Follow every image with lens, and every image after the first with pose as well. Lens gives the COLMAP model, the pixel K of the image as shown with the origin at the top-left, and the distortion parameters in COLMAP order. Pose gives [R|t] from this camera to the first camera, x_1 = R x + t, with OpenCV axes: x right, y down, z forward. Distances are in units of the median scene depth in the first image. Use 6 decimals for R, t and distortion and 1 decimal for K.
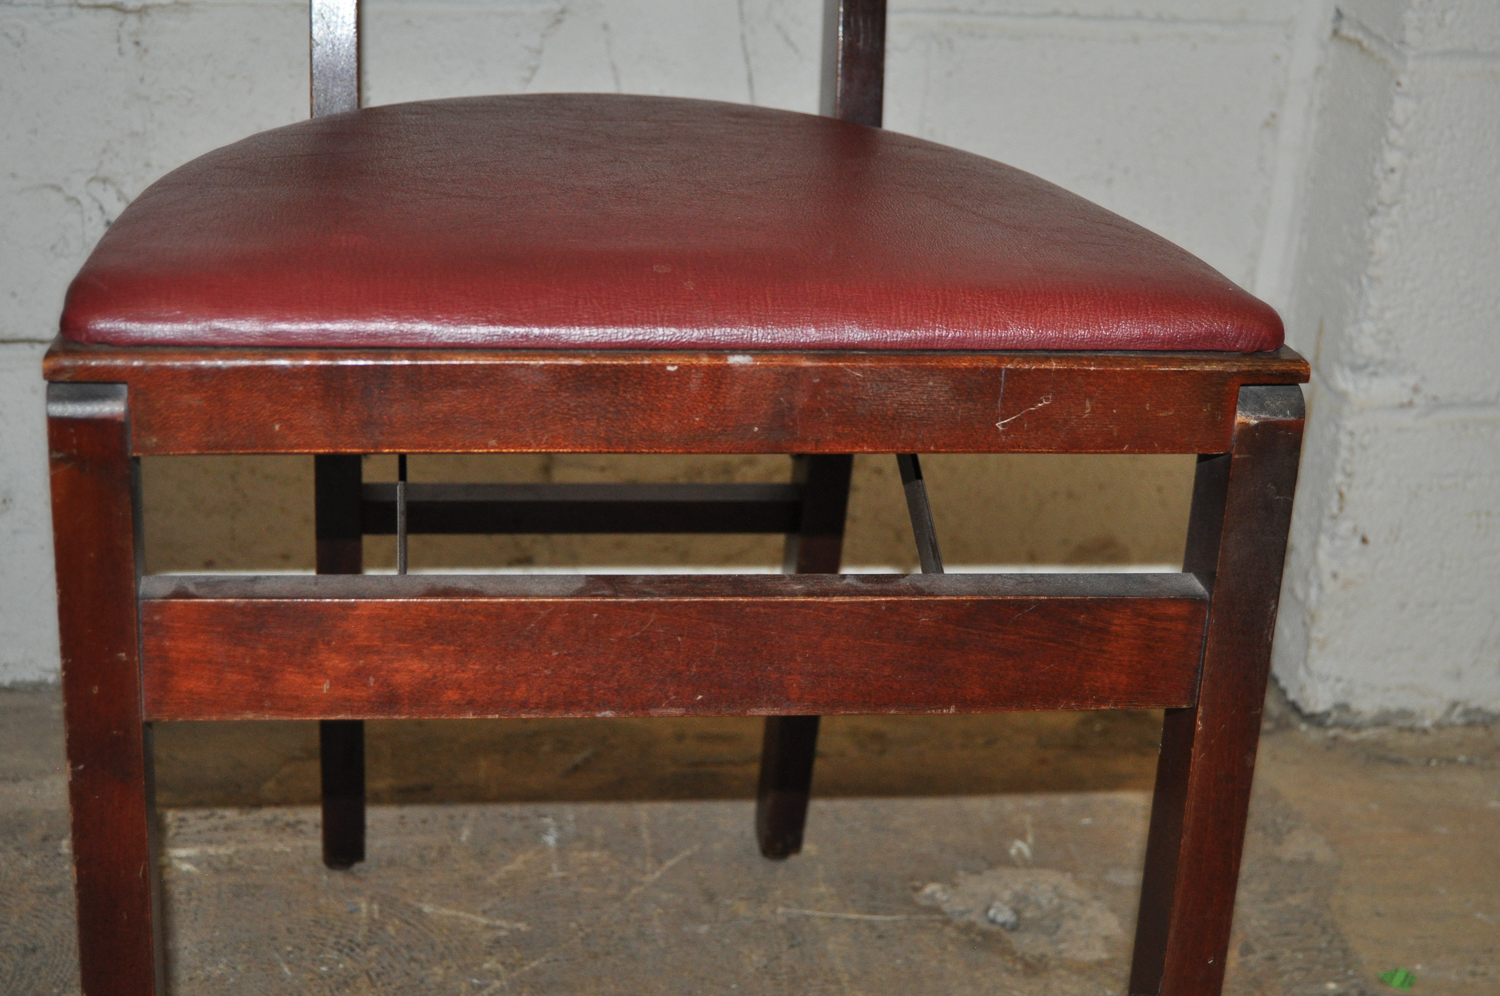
lens RADIAL K [[2483.6, 0, 763.0], [0, 2483.6, 505.7], [0, 0, 1]] dist [-0.003025, 0.000000]
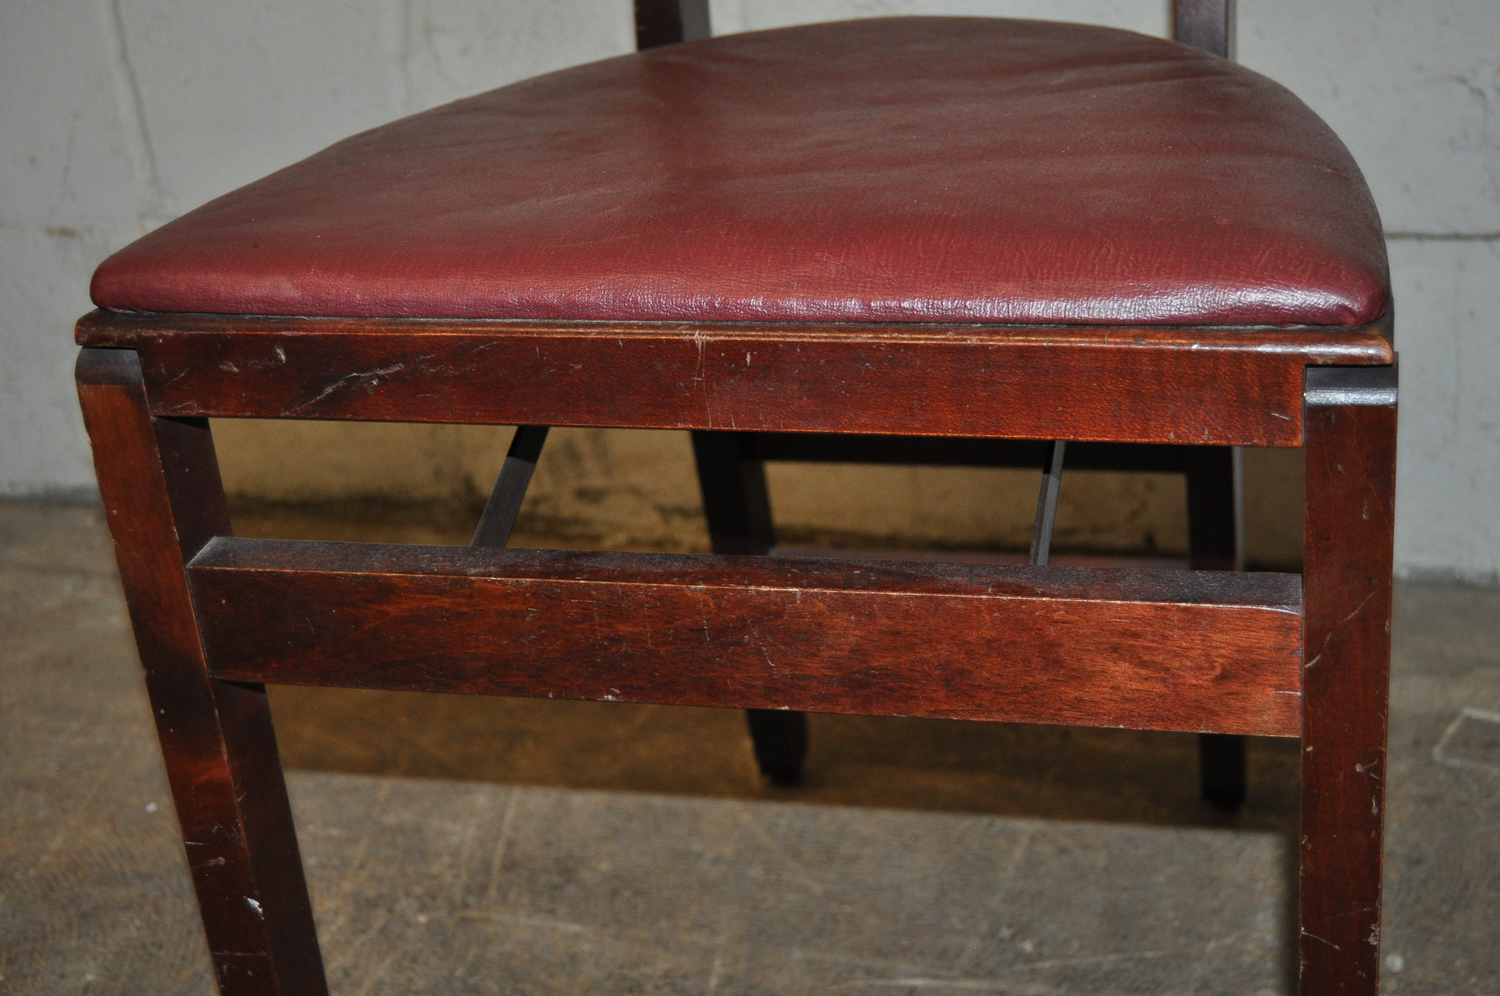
lens RADIAL K [[2313.1, 0, 761.1], [0, 2313.1, 504.5], [0, 0, 1]] dist [-0.009268, 0.000000]
pose [[0.894615, 0.075053, -0.440490, -0.123747], [-0.045086, 0.995924, 0.078123, -0.021466], [0.444558, -0.050030, 0.894352, 0.061305]]
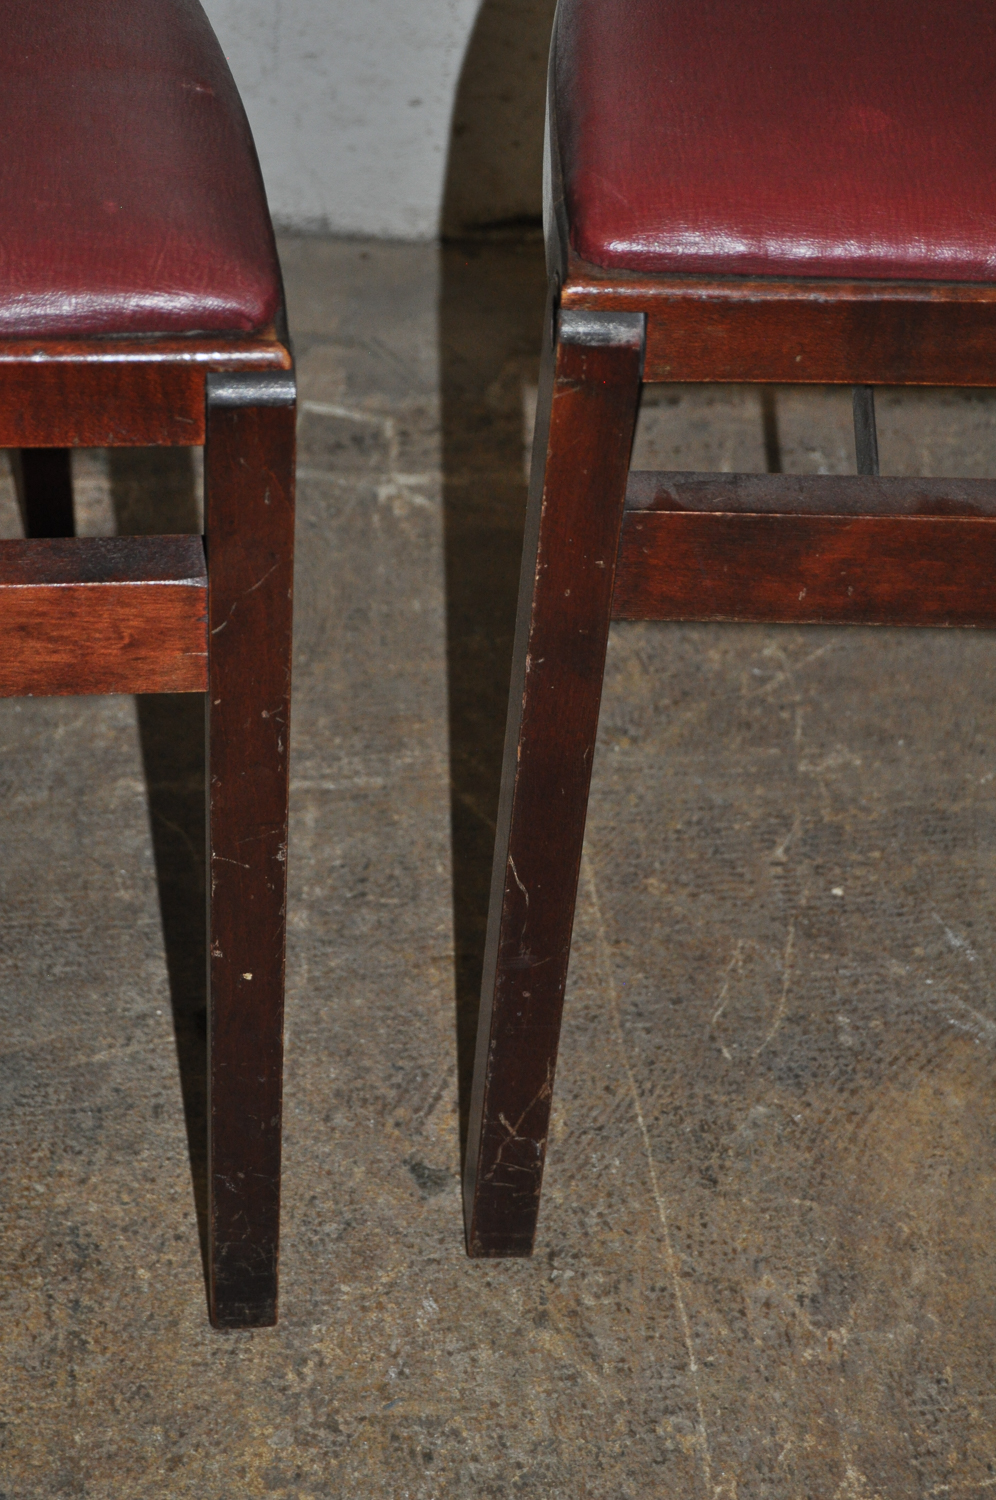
lens RADIAL K [[3254.7, 0, 487.4], [0, 3254.7, 749.1], [0, 0, 1]] dist [0.014688, 0.000000]
pose [[0.995710, 0.072764, -0.057149, -0.133365], [-0.047405, 0.931648, 0.360257, -0.188918], [0.079457, -0.356003, 0.931101, -0.109530]]
